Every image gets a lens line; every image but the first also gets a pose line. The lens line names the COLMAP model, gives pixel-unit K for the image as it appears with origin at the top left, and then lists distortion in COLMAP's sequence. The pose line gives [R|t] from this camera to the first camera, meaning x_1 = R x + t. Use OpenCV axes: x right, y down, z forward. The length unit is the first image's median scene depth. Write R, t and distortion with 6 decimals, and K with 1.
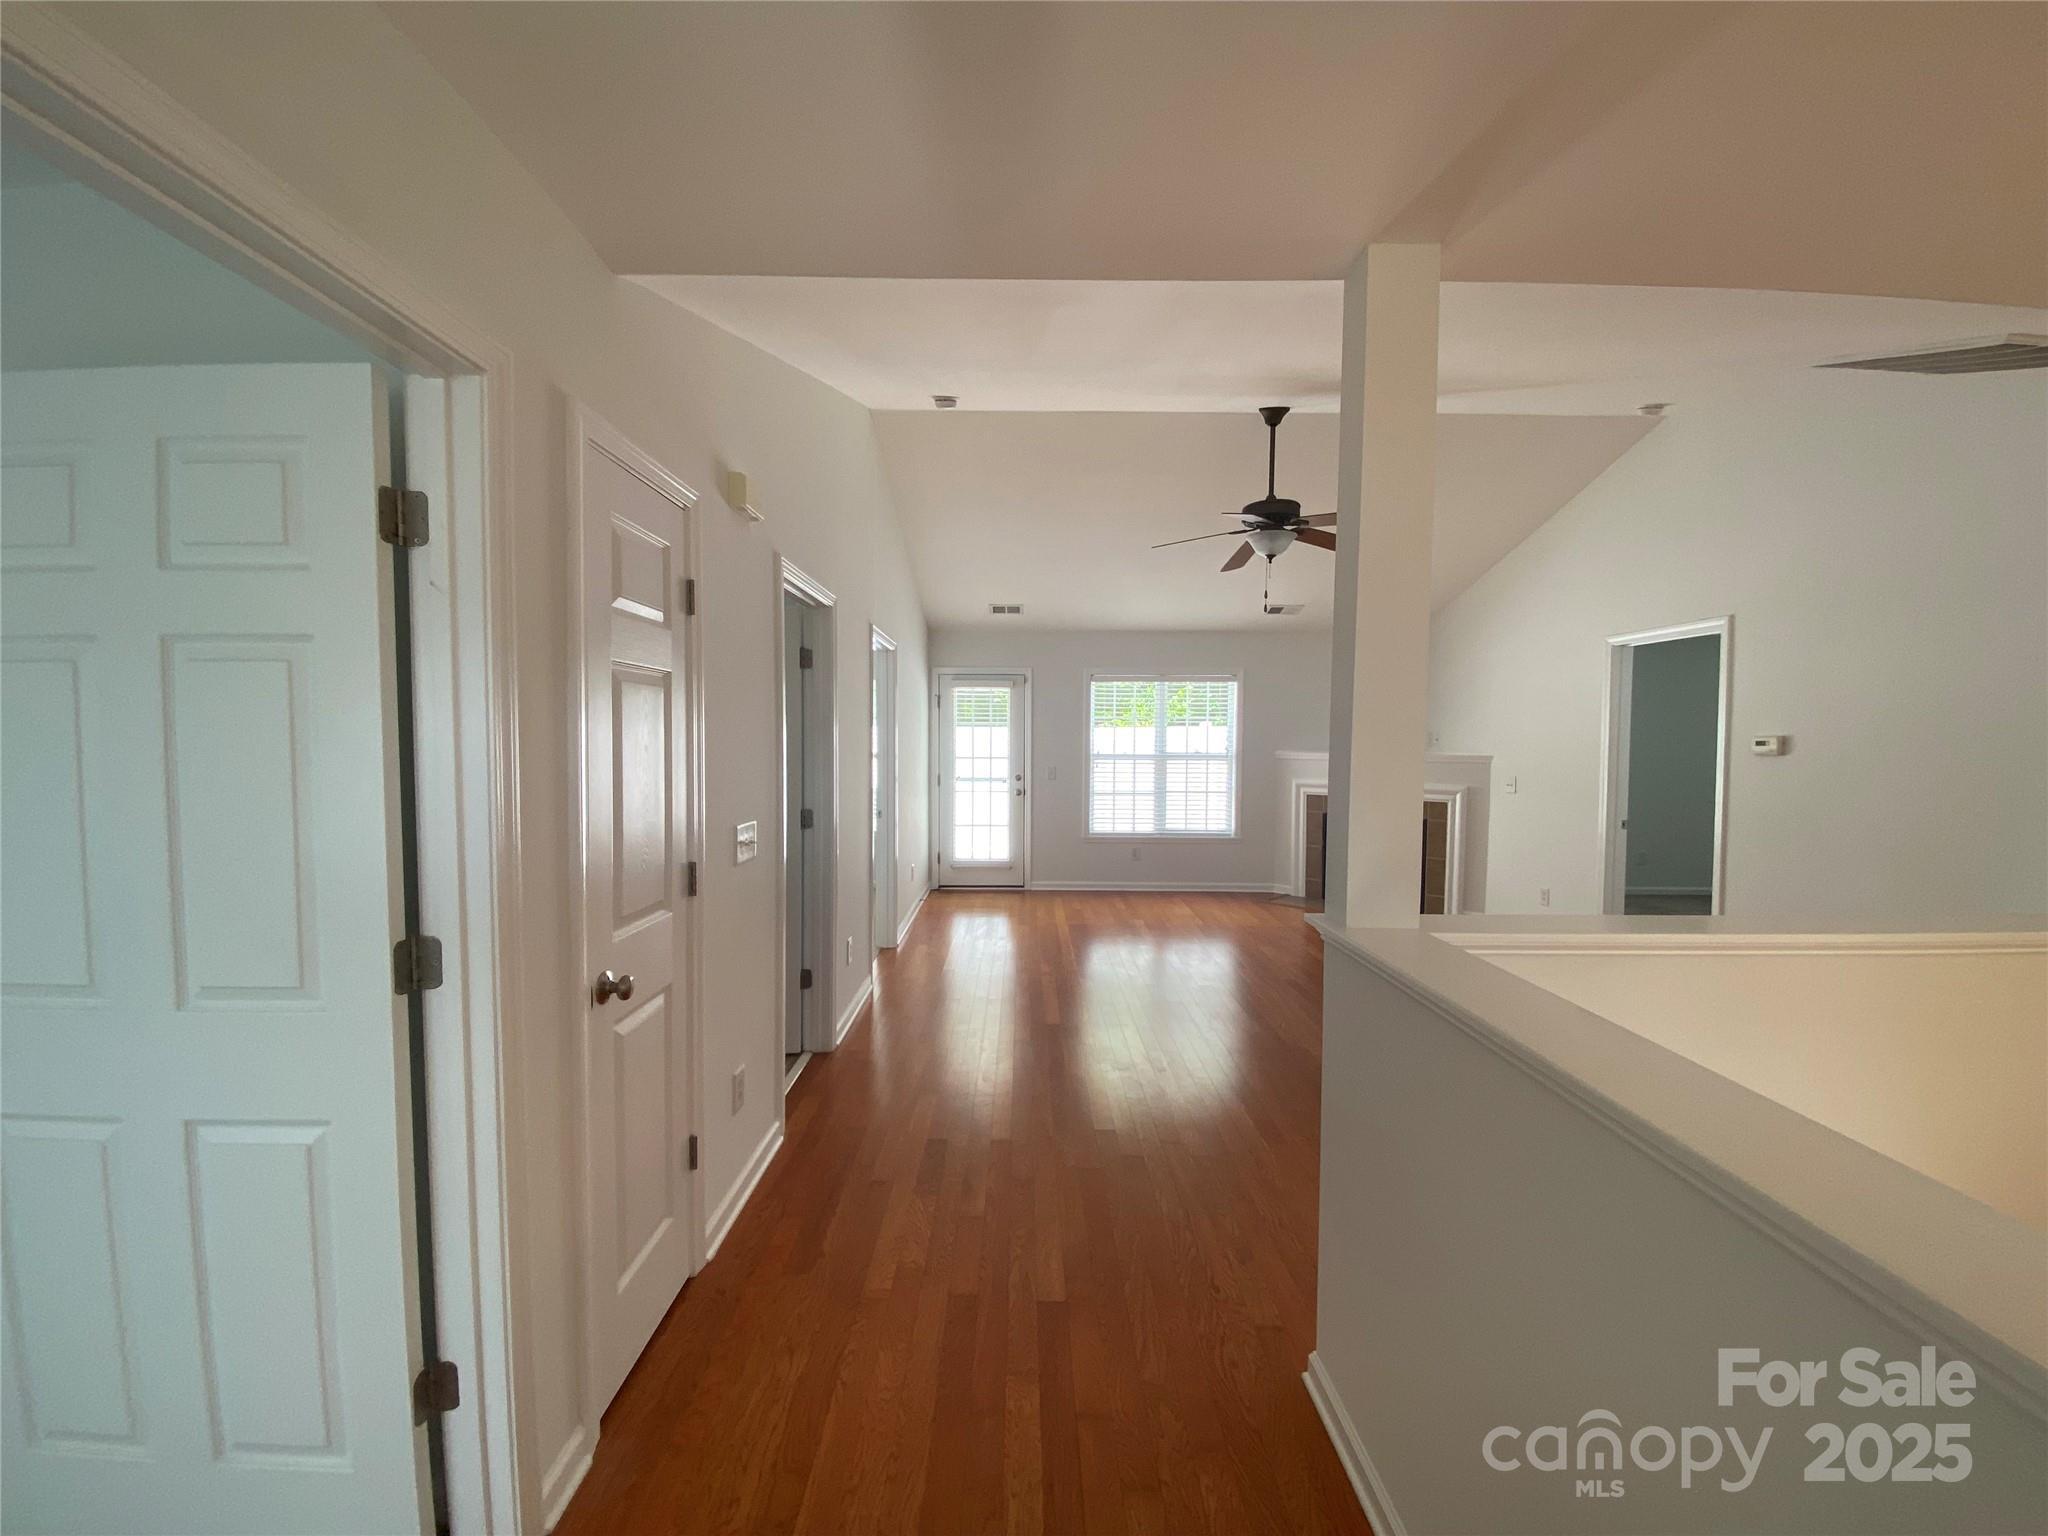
lens RADIAL K [[822.2, 0, 1021.6], [0, 822.2, 770.6], [0, 0, 1]] dist [0.021630, -0.020878]
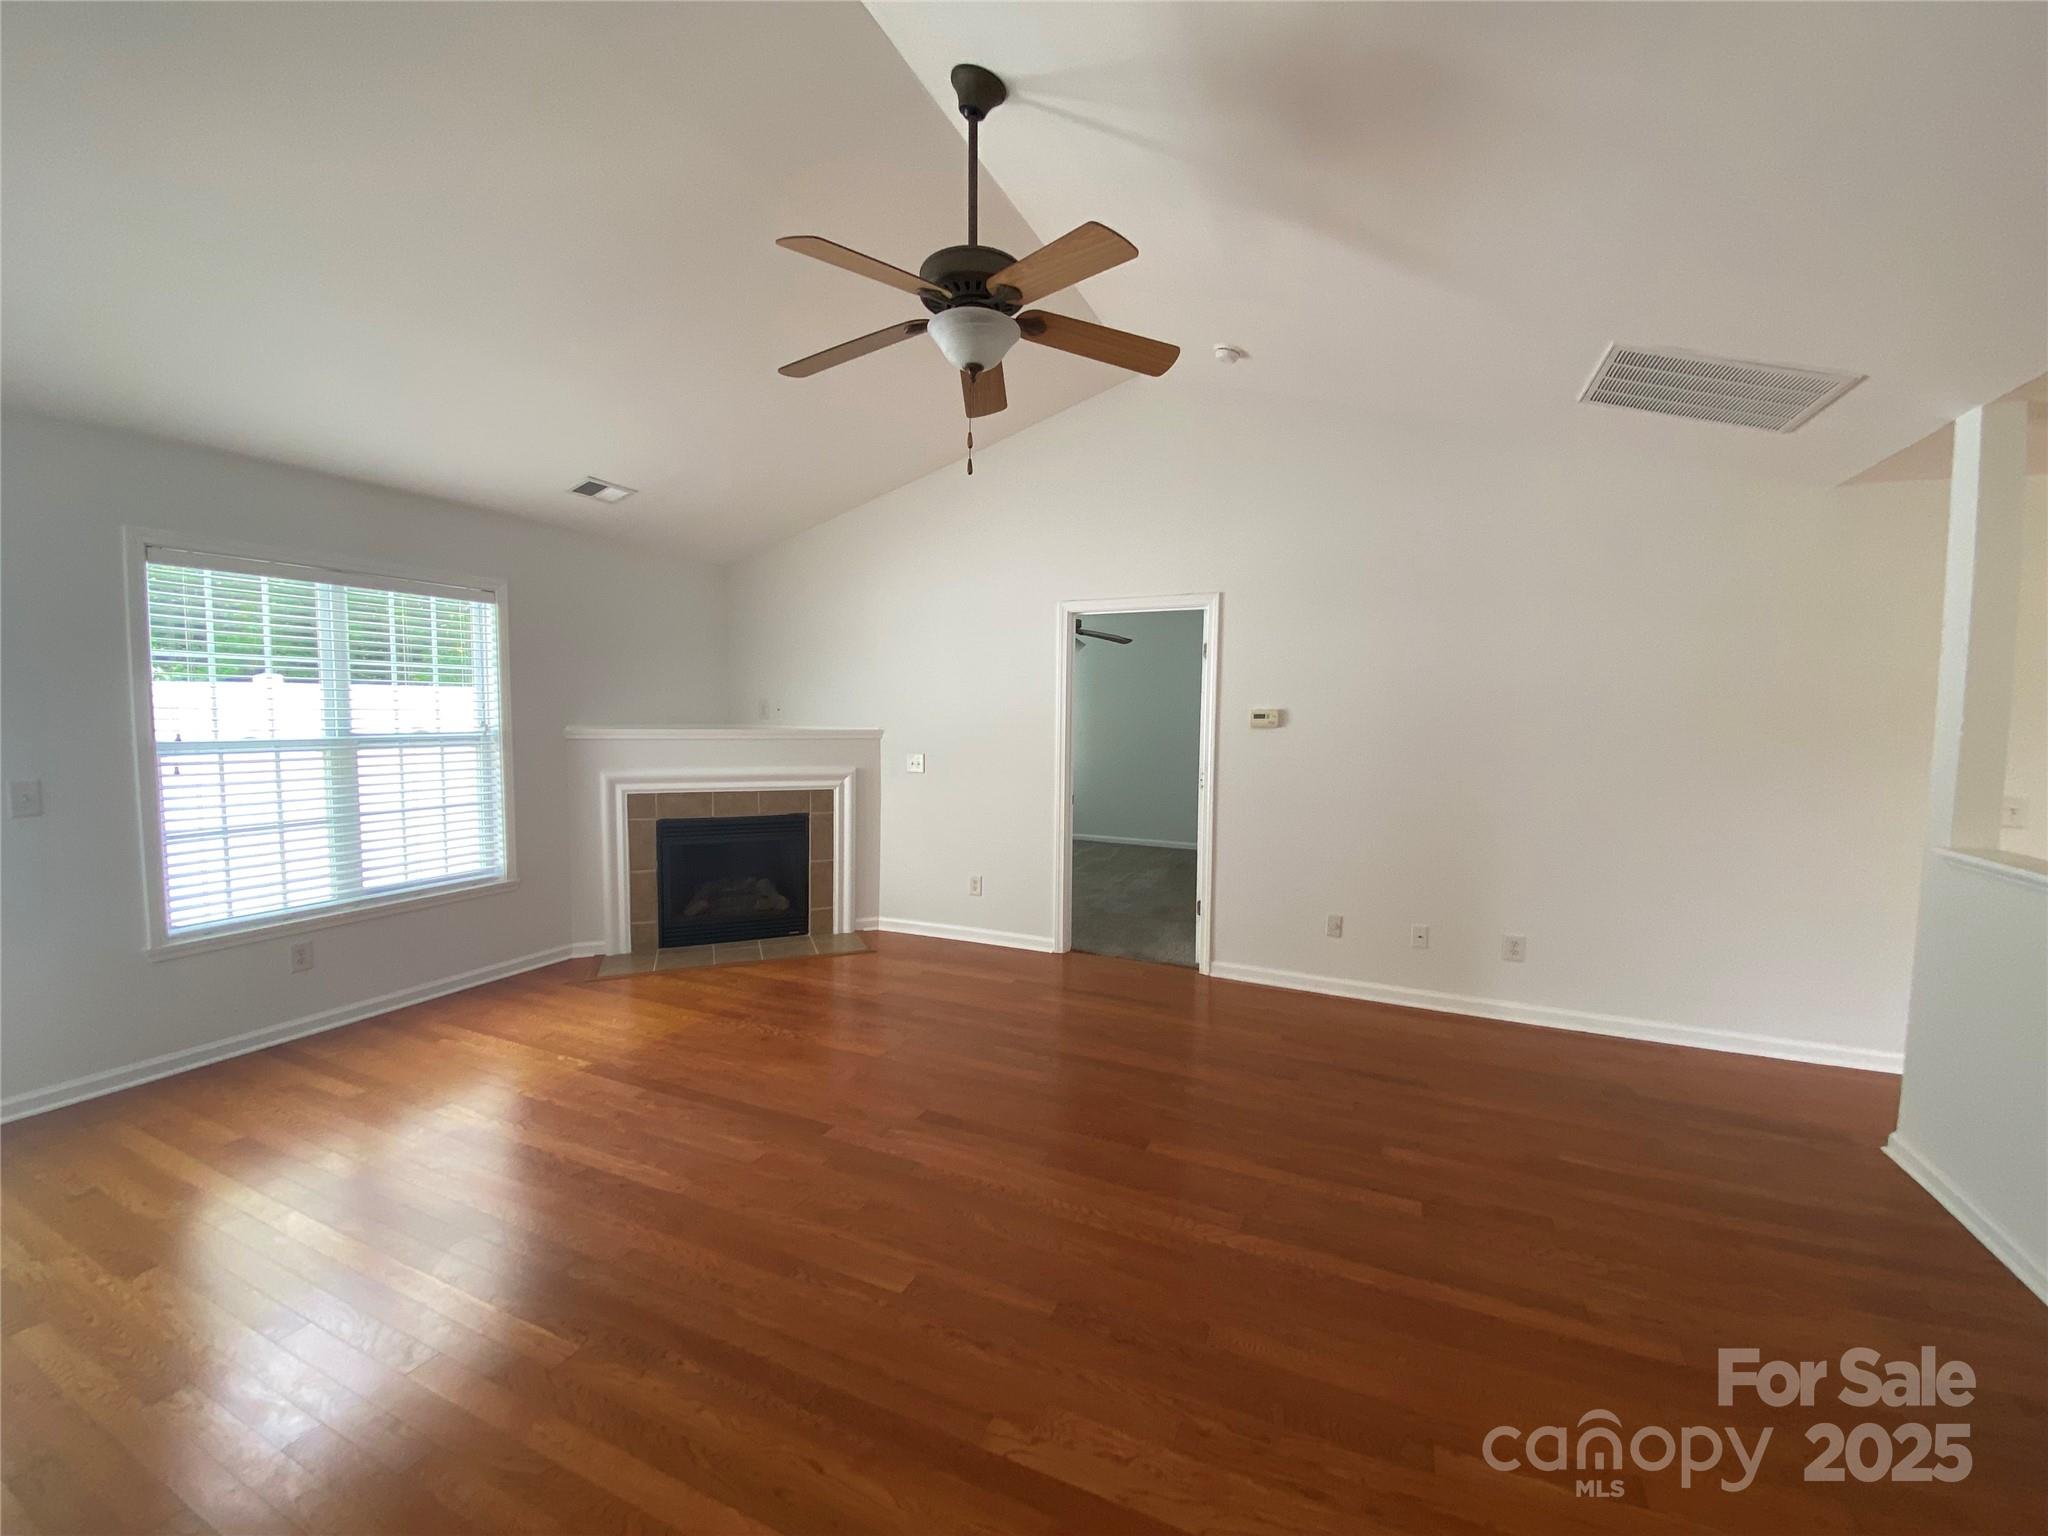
lens RADIAL K [[822.2, 0, 1021.6], [0, 822.2, 770.6], [0, 0, 1]] dist [0.021630, -0.020878]
pose [[0.406230, -0.065931, 0.911389, -0.110999], [0.028401, 0.997823, 0.059525, -0.018366], [-0.913329, 0.001703, 0.407218, 0.445962]]
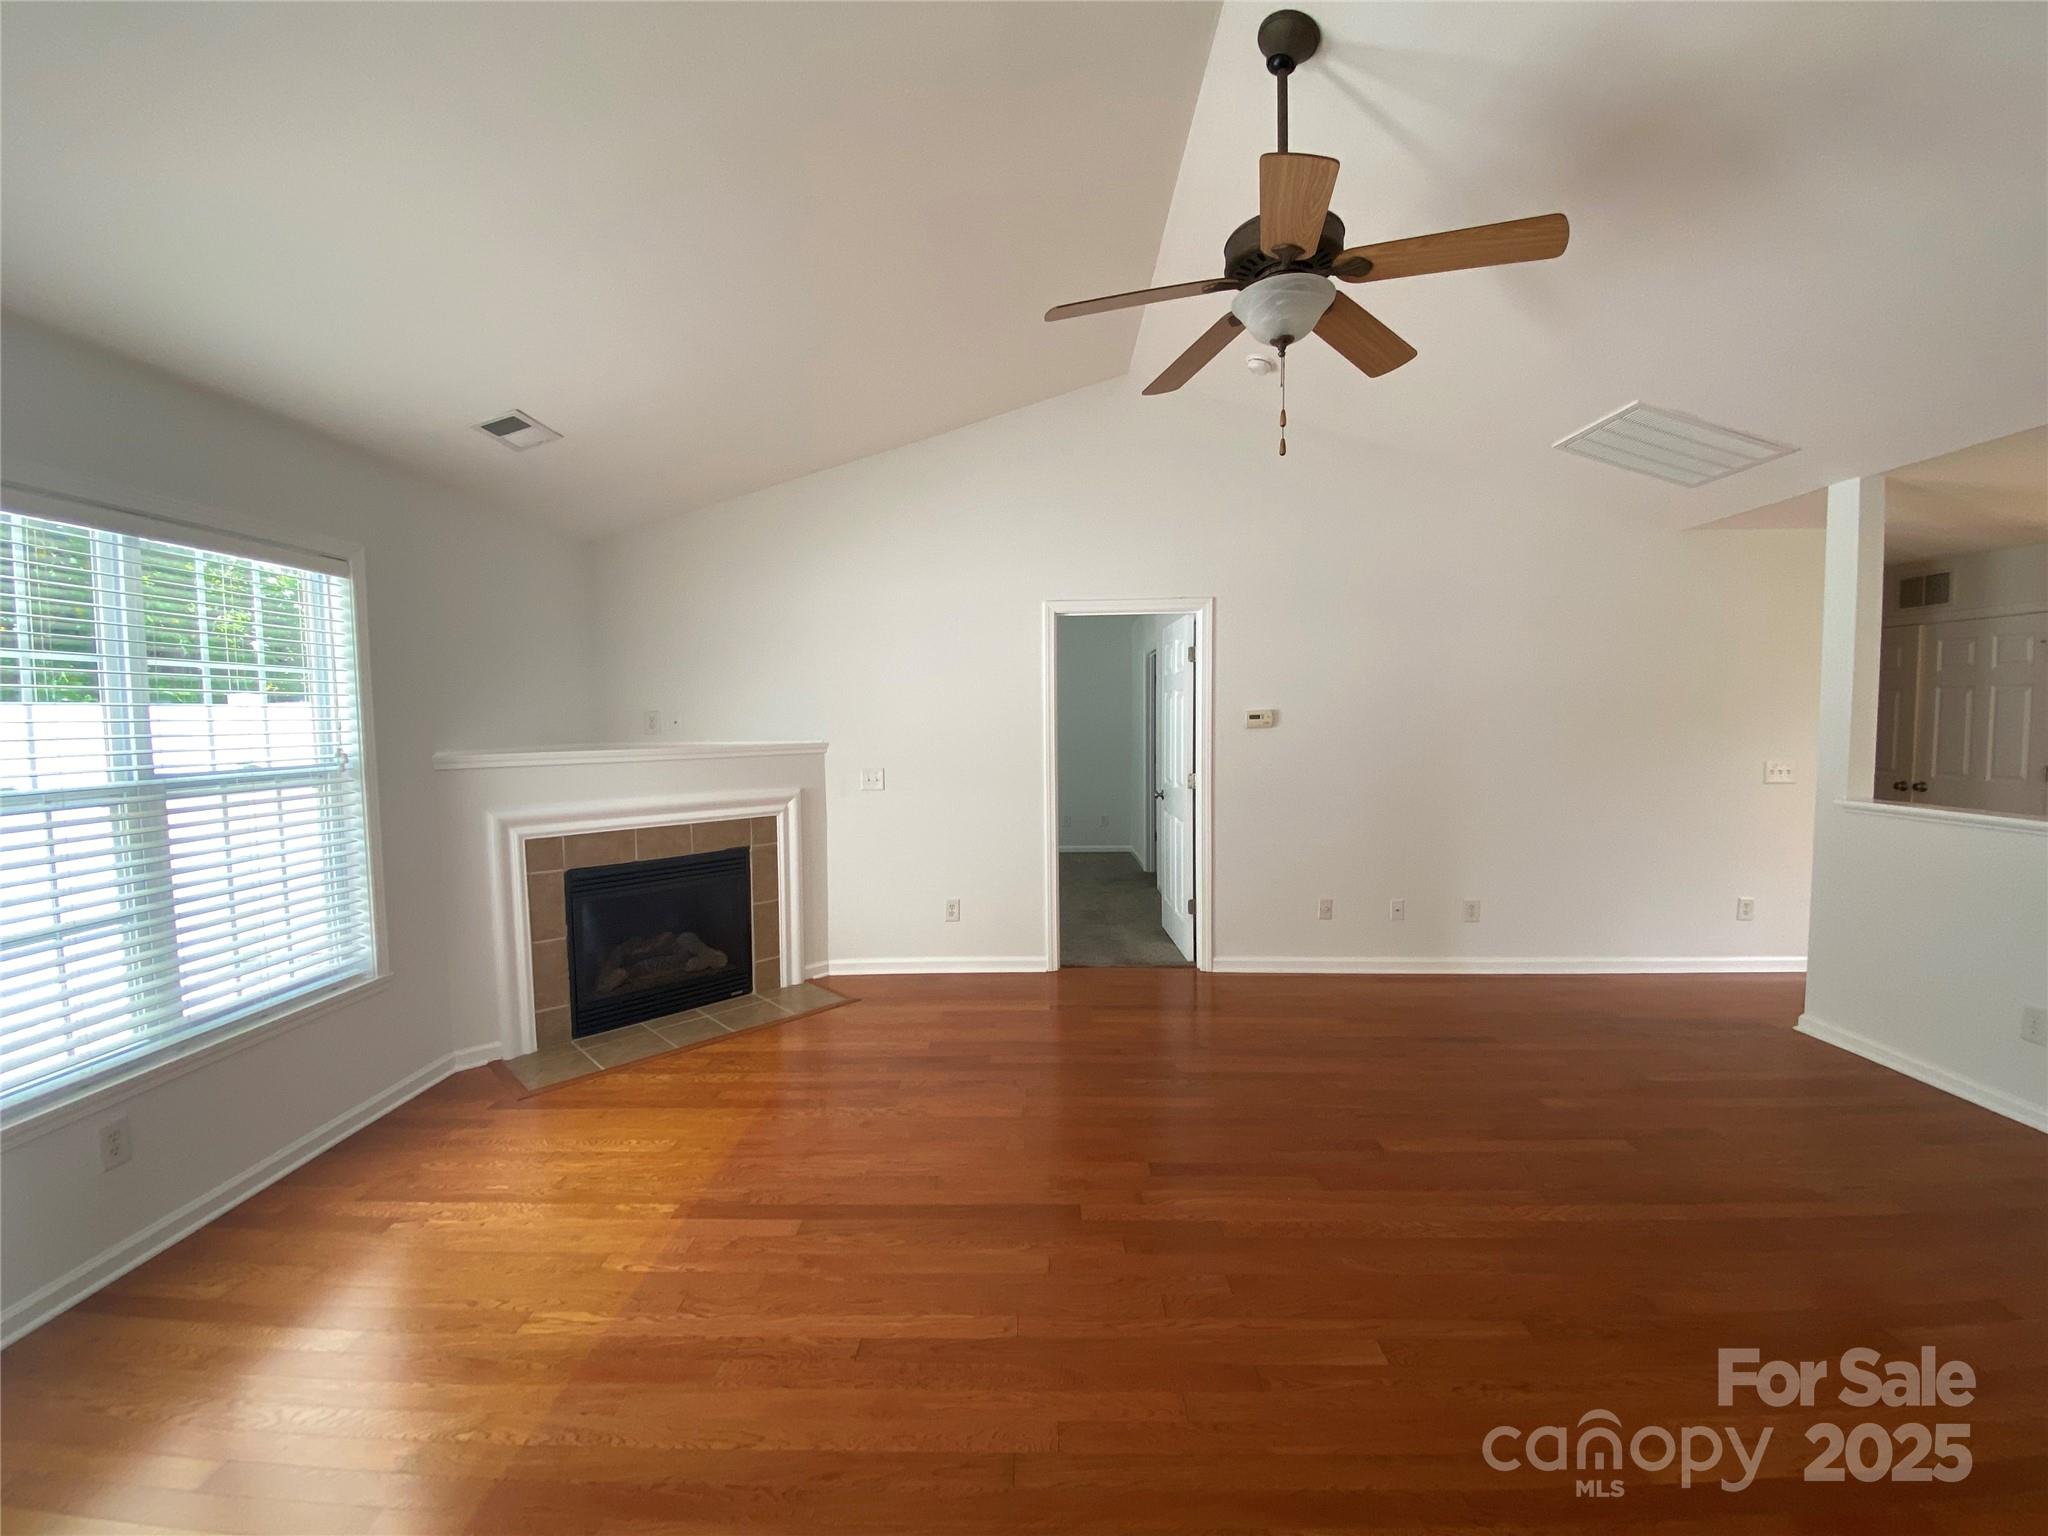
lens RADIAL K [[827.8, 0, 1022.7], [0, 827.8, 772.3], [0, 0, 1]] dist [0.000738, -0.004290]
pose [[0.018349, -0.071306, 0.997286, -0.122600], [0.052394, 0.996152, 0.070261, -0.028079], [-0.998458, 0.050963, 0.022015, 0.681182]]
